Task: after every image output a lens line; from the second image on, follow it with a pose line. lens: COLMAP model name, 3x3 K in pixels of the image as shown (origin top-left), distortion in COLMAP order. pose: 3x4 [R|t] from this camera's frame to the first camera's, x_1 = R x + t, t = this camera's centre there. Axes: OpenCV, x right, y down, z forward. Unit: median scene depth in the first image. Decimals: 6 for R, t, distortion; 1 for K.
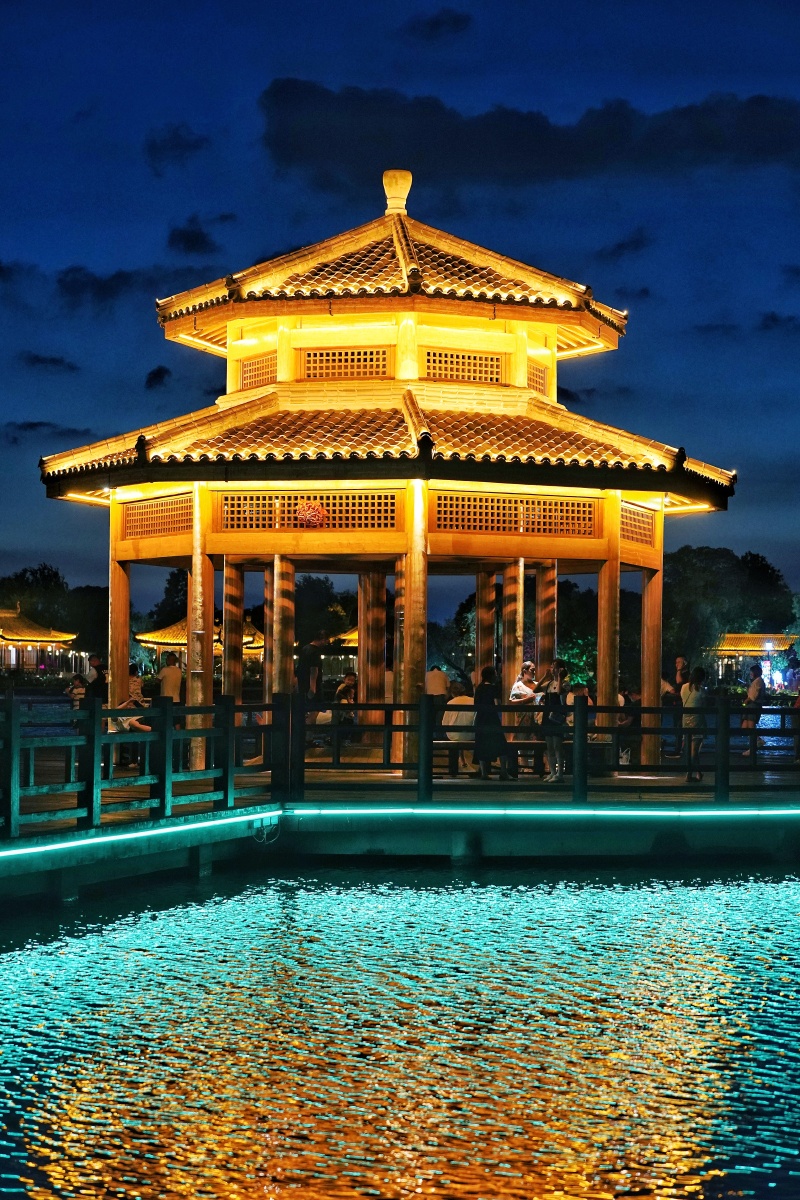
lens RADIAL K [[2488.8, 0, 400.0], [0, 2488.8, 600.0], [0, 0, 1]] dist [-0.050225, -0.023945]
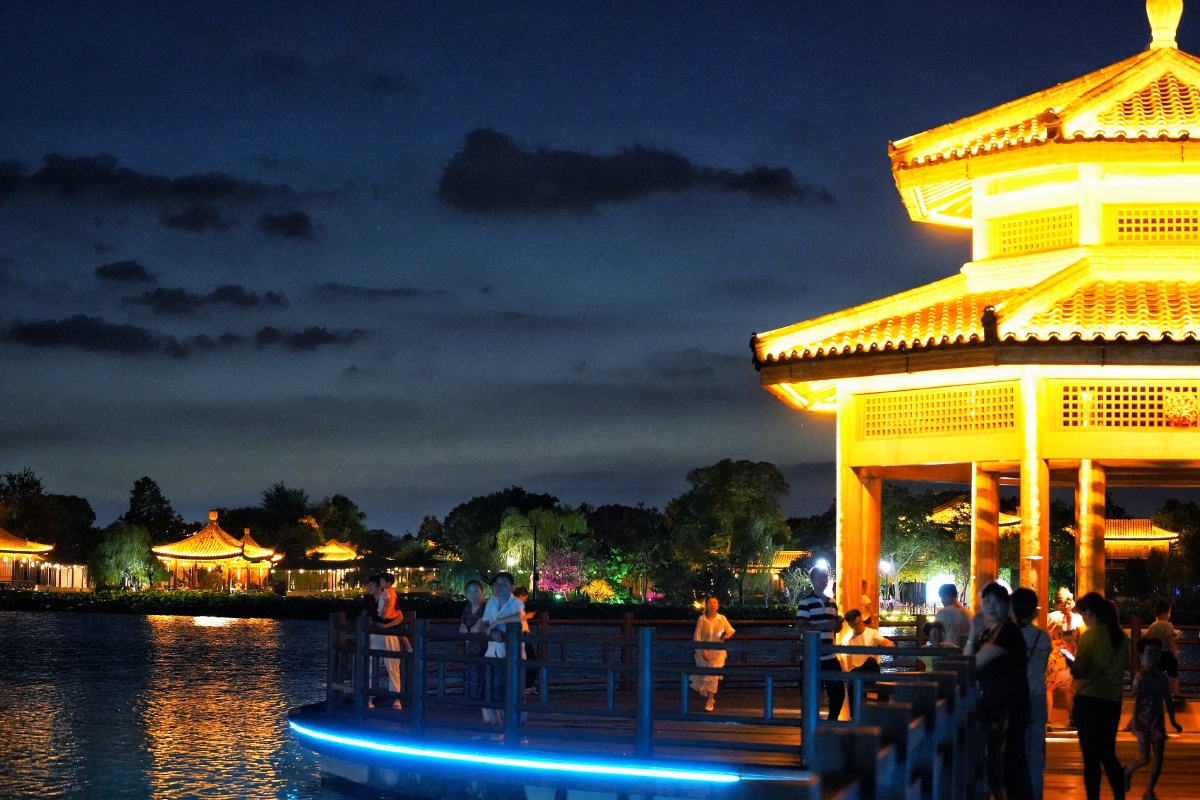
lens RADIAL K [[2509.8, 0, 600.0], [0, 2509.8, 400.0], [0, 0, 1]] dist [-0.101742, -0.228042]
pose [[0.993329, 0.014009, 0.114458, -0.295359], [-0.008816, 0.998914, -0.045754, 0.000444], [-0.114975, 0.044440, 0.992374, 0.220244]]
